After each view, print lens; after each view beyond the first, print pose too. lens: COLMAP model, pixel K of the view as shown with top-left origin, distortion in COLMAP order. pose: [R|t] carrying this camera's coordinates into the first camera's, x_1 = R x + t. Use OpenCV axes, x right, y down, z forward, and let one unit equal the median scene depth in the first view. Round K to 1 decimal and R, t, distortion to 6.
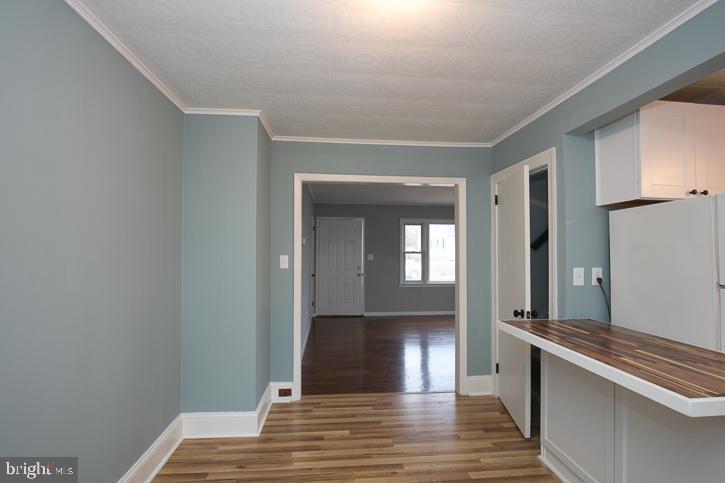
lens RADIAL K [[350.1, 0, 366.3], [0, 350.1, 244.6], [0, 0, 1]] dist [-0.028698, 0.005748]
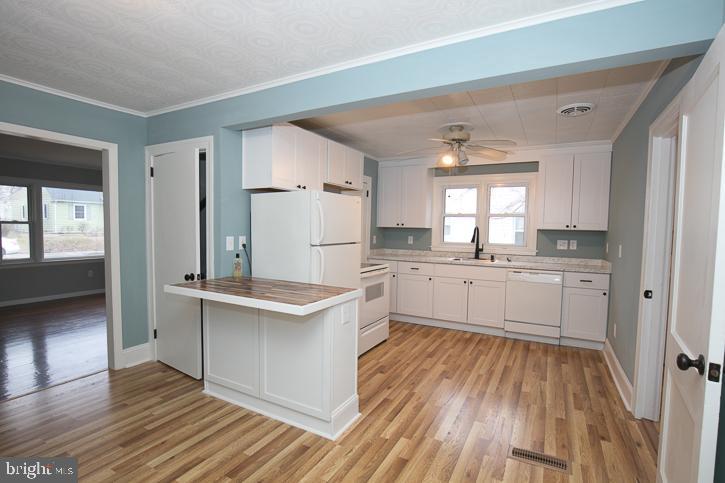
lens RADIAL K [[350.1, 0, 362.5], [0, 350.1, 244.9], [0, 0, 1]] dist [-0.028698, 0.005748]
pose [[0.562650, -0.037344, 0.825852, -0.159265], [-0.031004, 0.997323, 0.066221, -0.002209], [-0.826114, -0.062864, 0.559986, -0.112618]]
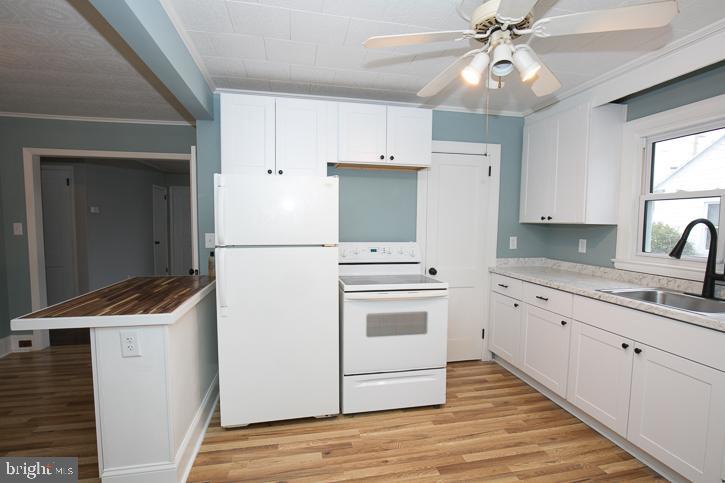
lens RADIAL K [[350.1, 0, 366.5], [0, 350.1, 244.4], [0, 0, 1]] dist [-0.028698, 0.005748]
pose [[0.994201, -0.003518, 0.107481, 0.916770], [-0.005800, 0.996256, 0.086261, -0.002029], [-0.107382, -0.086384, 0.990458, -0.241303]]
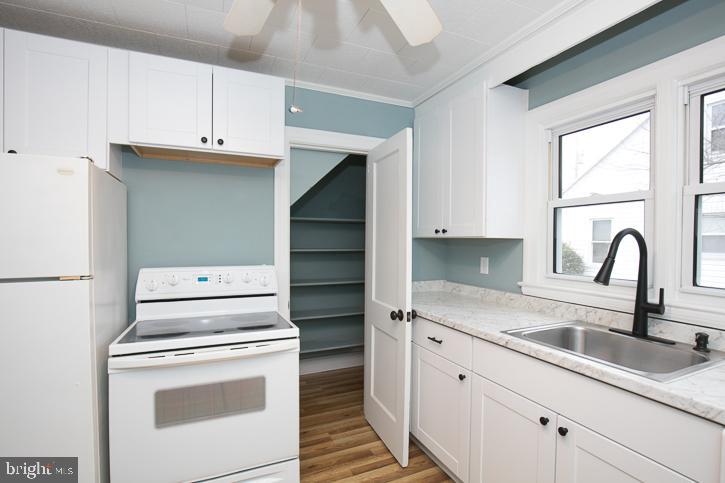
lens RADIAL K [[350.1, 0, 365.8], [0, 350.1, 246.6], [0, 0, 1]] dist [-0.028698, 0.005748]
pose [[0.947571, -0.008754, 0.319425, 1.161386], [-0.004380, 0.999175, 0.040376, 0.011624], [-0.319515, -0.039659, 0.946751, 0.048220]]
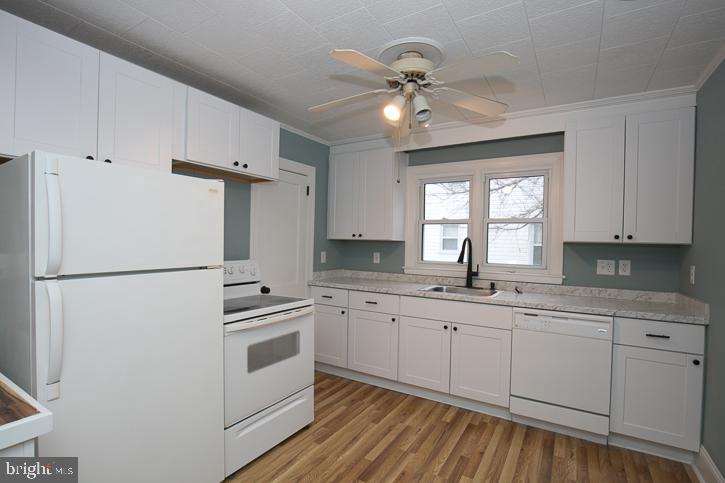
lens RADIAL K [[350.1, 0, 363.5], [0, 350.1, 243.9], [0, 0, 1]] dist [-0.028698, 0.005748]
pose [[0.602641, -0.001639, 0.798010, 0.547109], [-0.030721, 0.999209, 0.025251, 0.005302], [-0.797421, -0.039733, 0.602114, -0.008098]]
